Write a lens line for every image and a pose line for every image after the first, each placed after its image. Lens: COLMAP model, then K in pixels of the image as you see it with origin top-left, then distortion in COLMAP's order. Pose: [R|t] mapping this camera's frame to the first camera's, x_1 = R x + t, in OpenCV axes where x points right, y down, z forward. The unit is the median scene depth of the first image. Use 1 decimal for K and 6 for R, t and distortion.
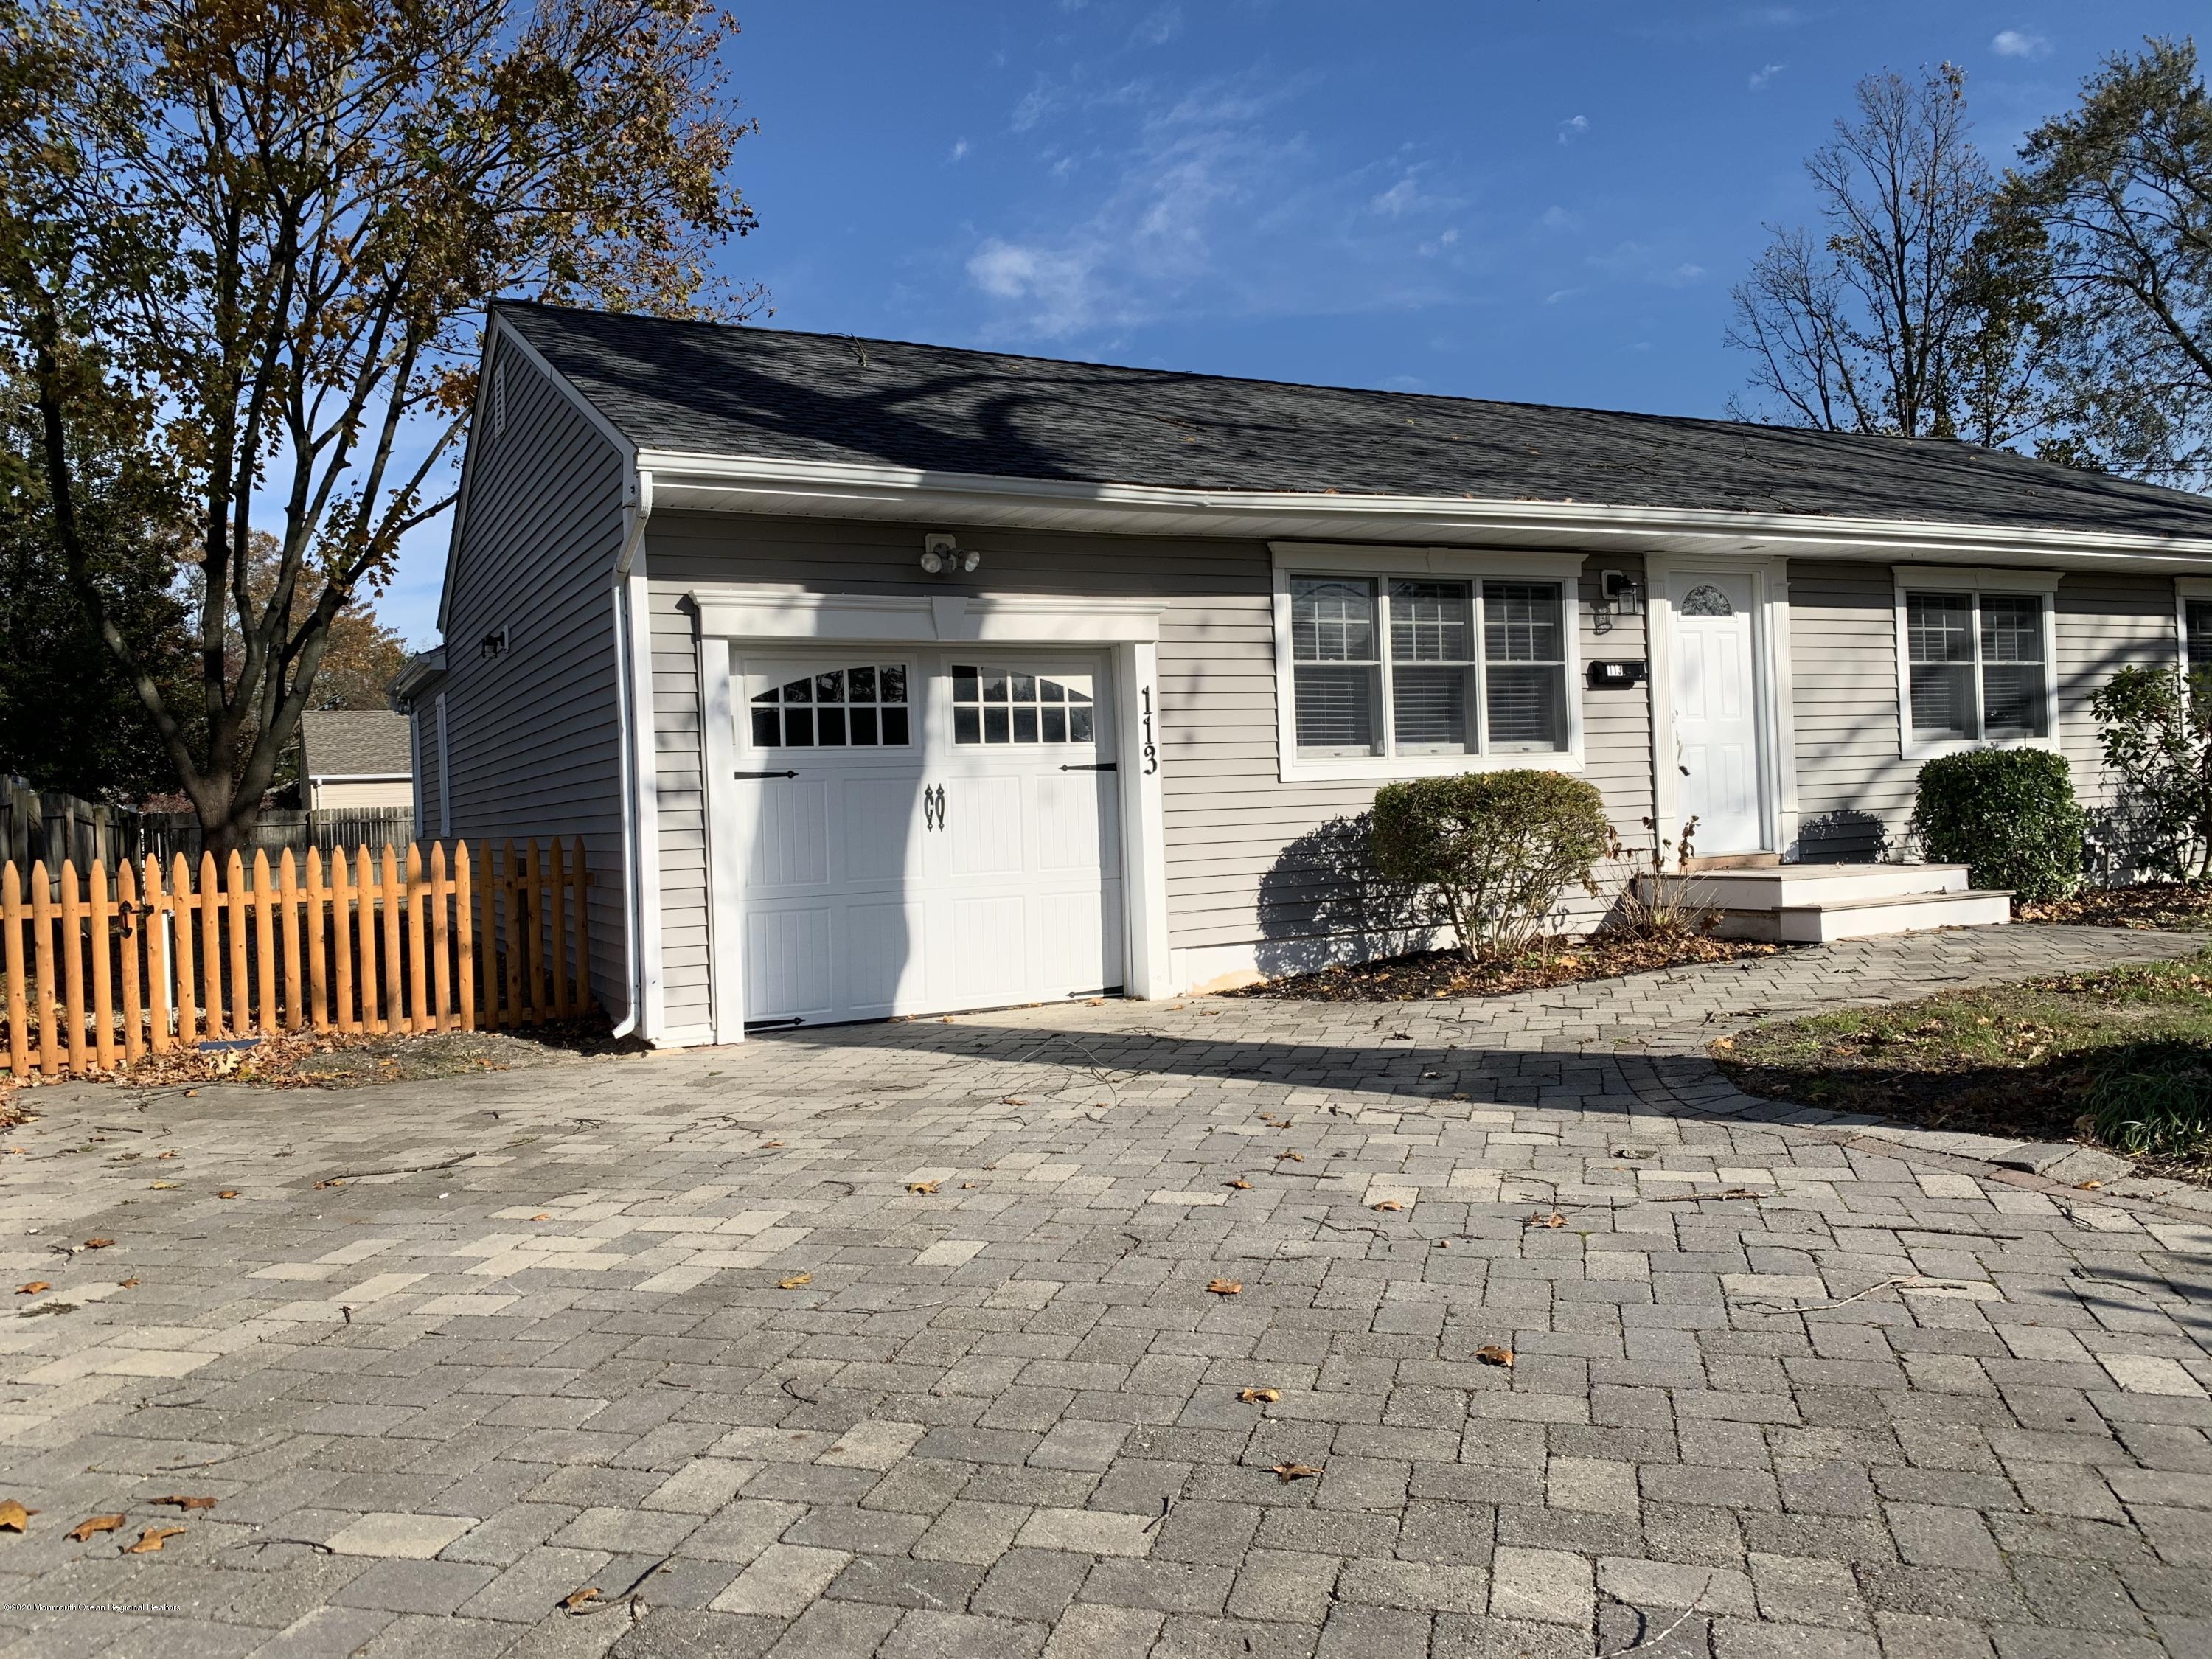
lens RADIAL K [[1704.3, 0, 1097.0], [0, 1704.3, 813.5], [0, 0, 1]] dist [0.088749, -0.167266]
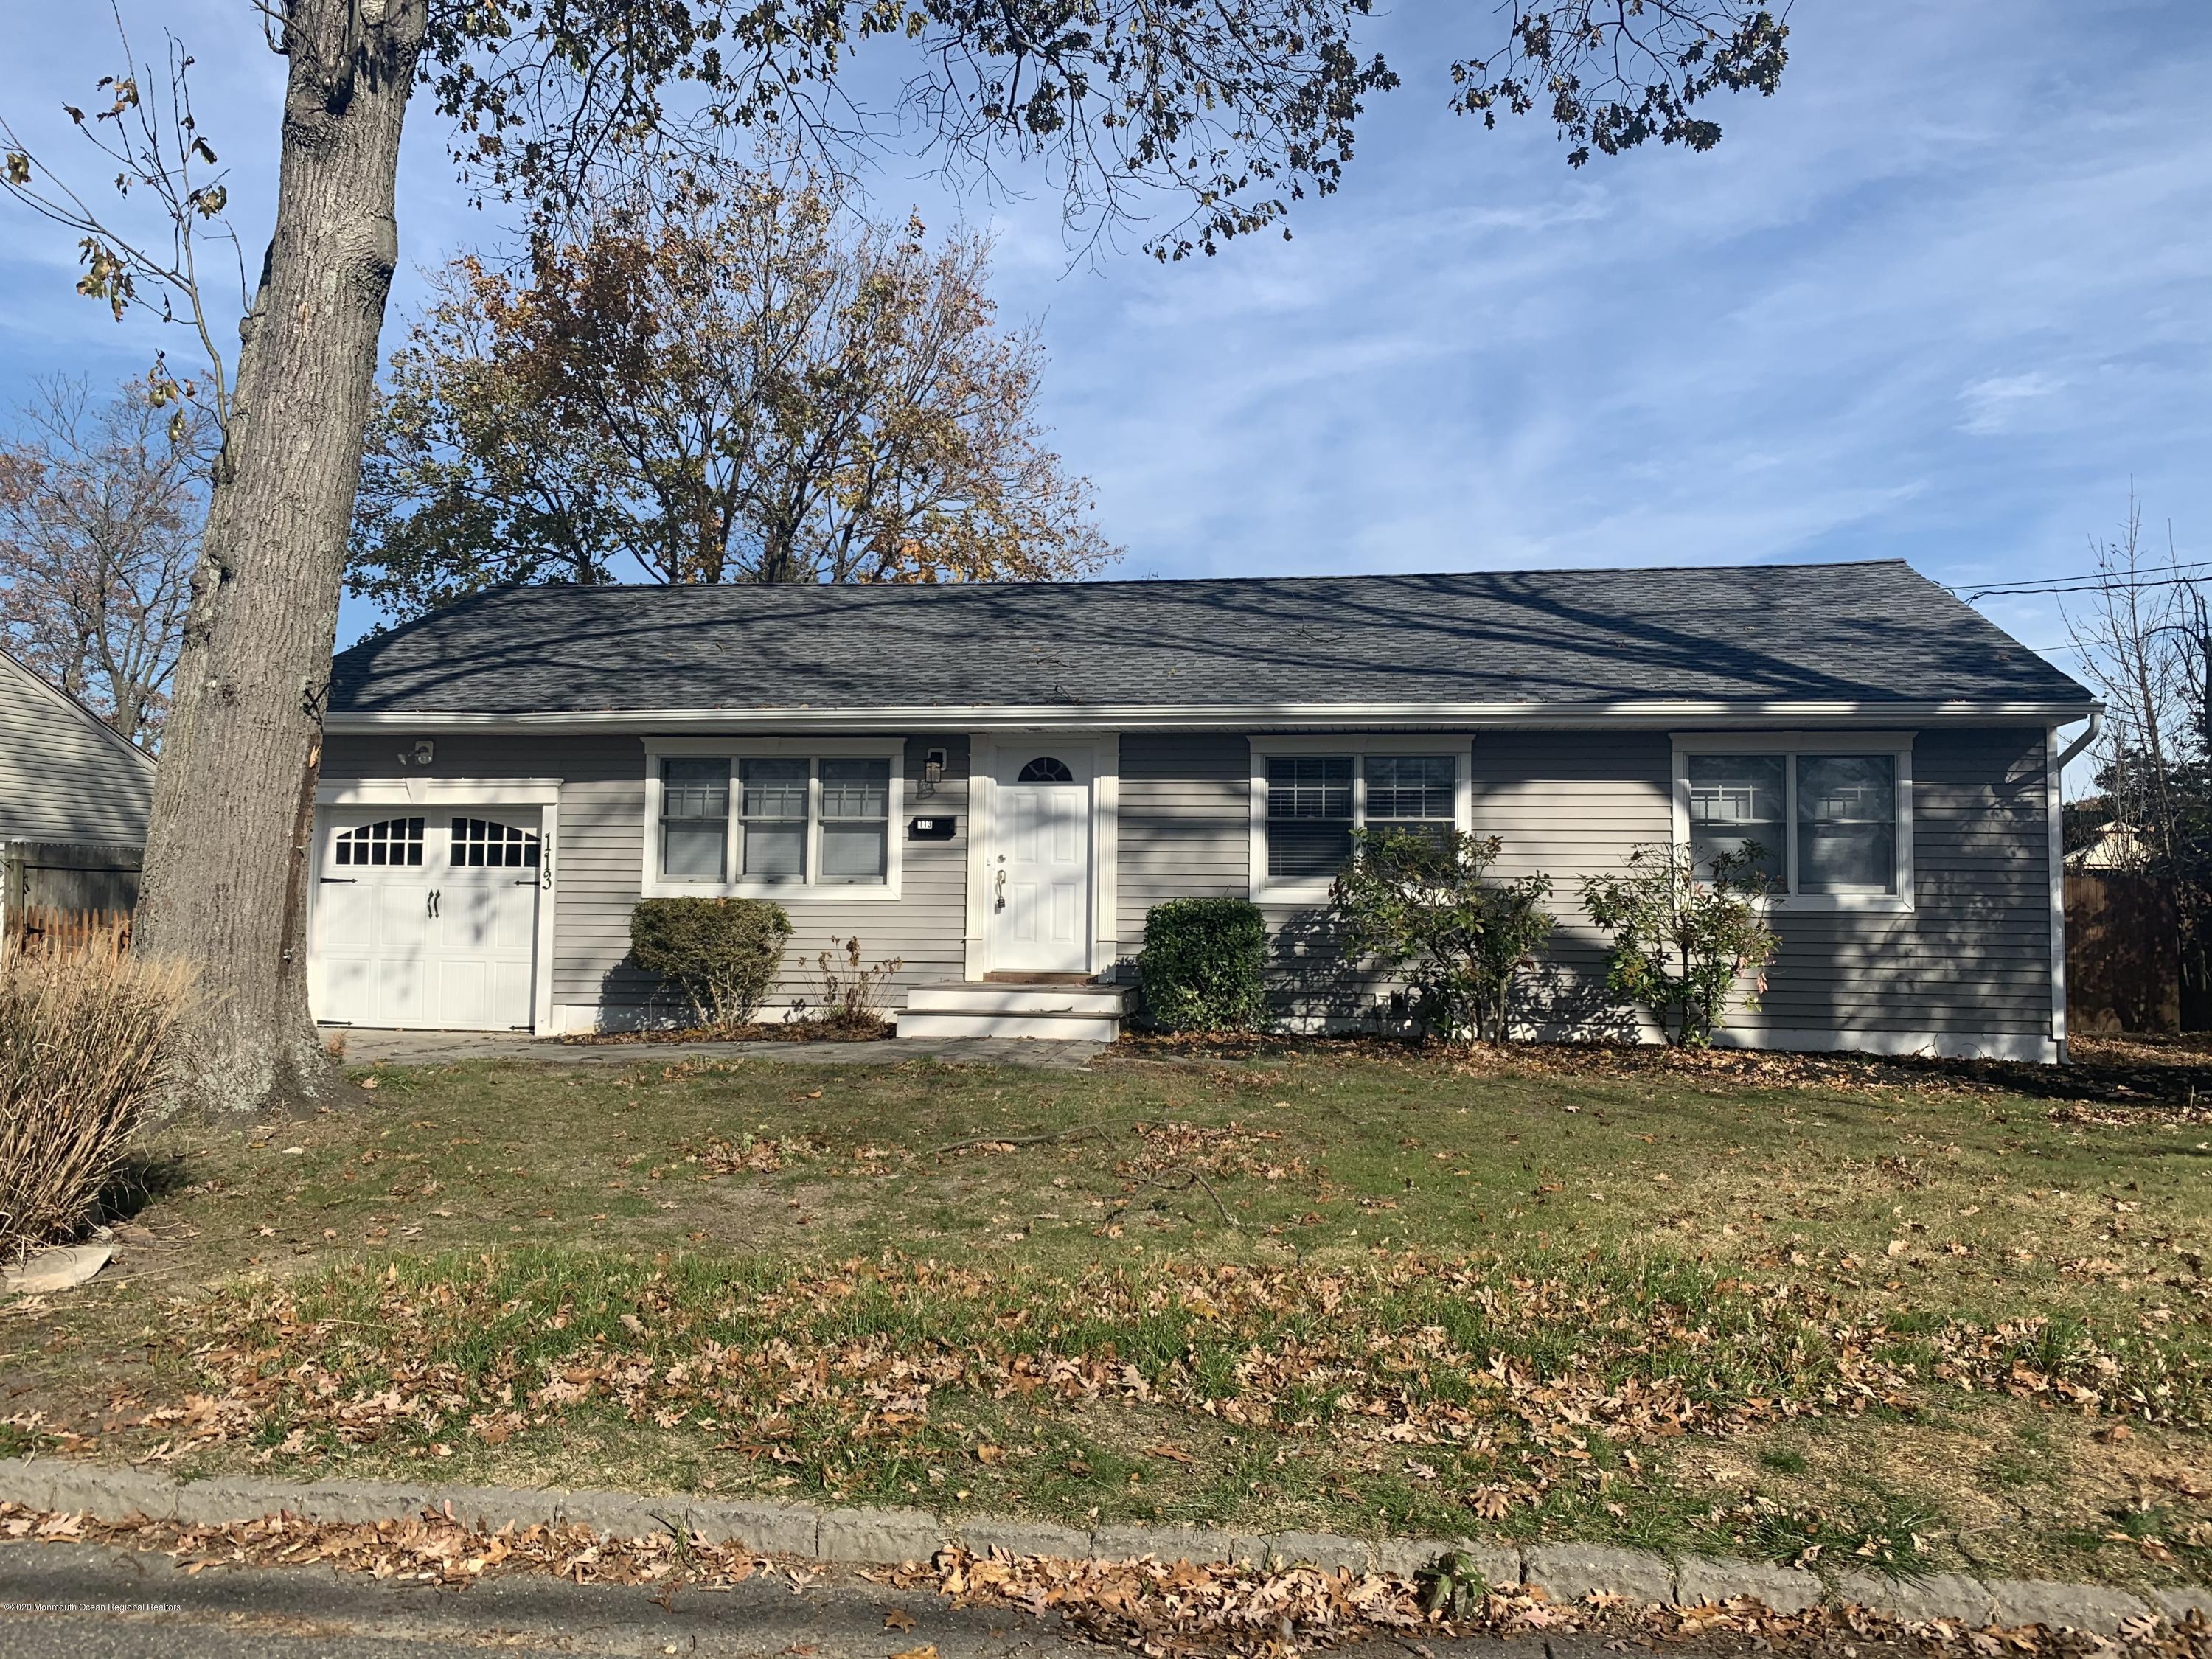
lens RADIAL K [[1704.3, 0, 1097.0], [0, 1704.3, 813.5], [0, 0, 1]] dist [0.088749, -0.167266]
pose [[0.792880, 0.014776, -0.609198, 1.435422], [-0.047022, 0.998209, -0.036989, -0.058592], [0.607560, 0.057973, 0.792155, 0.047523]]
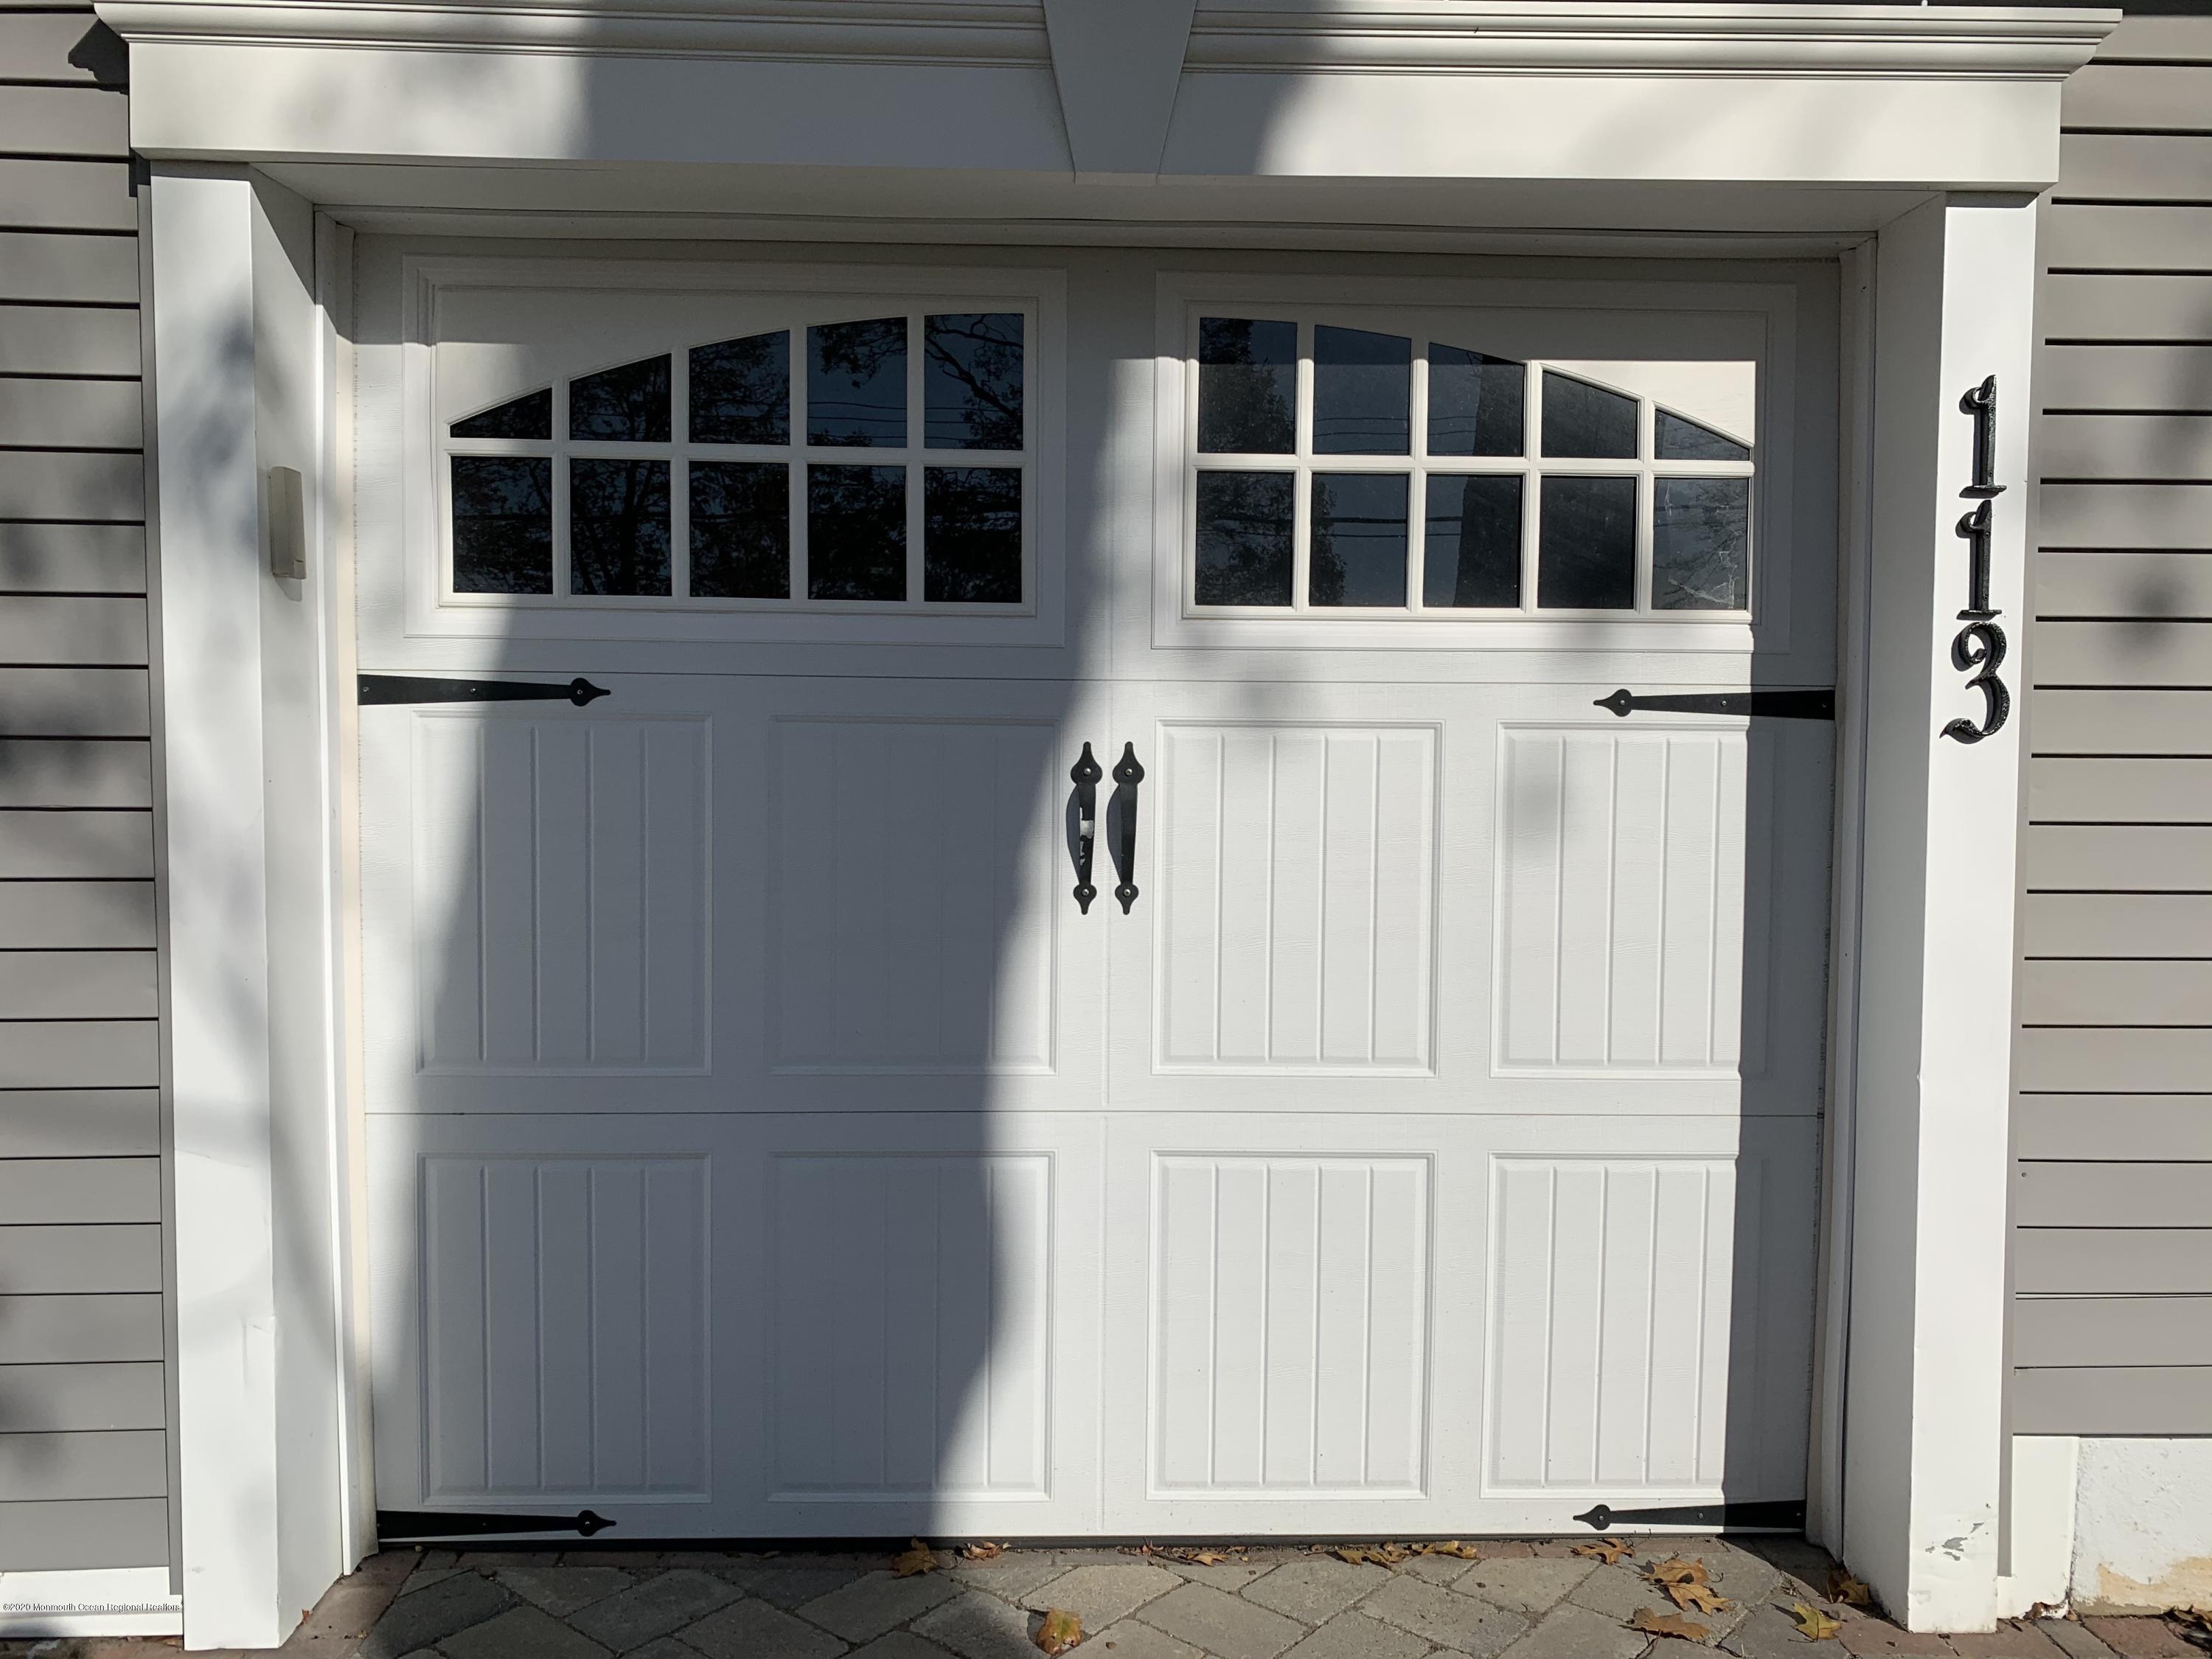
lens RADIAL K [[1688.2, 0, 1107.7], [0, 1688.2, 874.5], [0, 0, 1]] dist [0.094841, -0.147918]
pose [[0.906792, 0.066522, -0.416297, 0.022451], [-0.042839, 0.996901, 0.065986, -0.014145], [0.419396, -0.042001, 0.906831, 0.733758]]
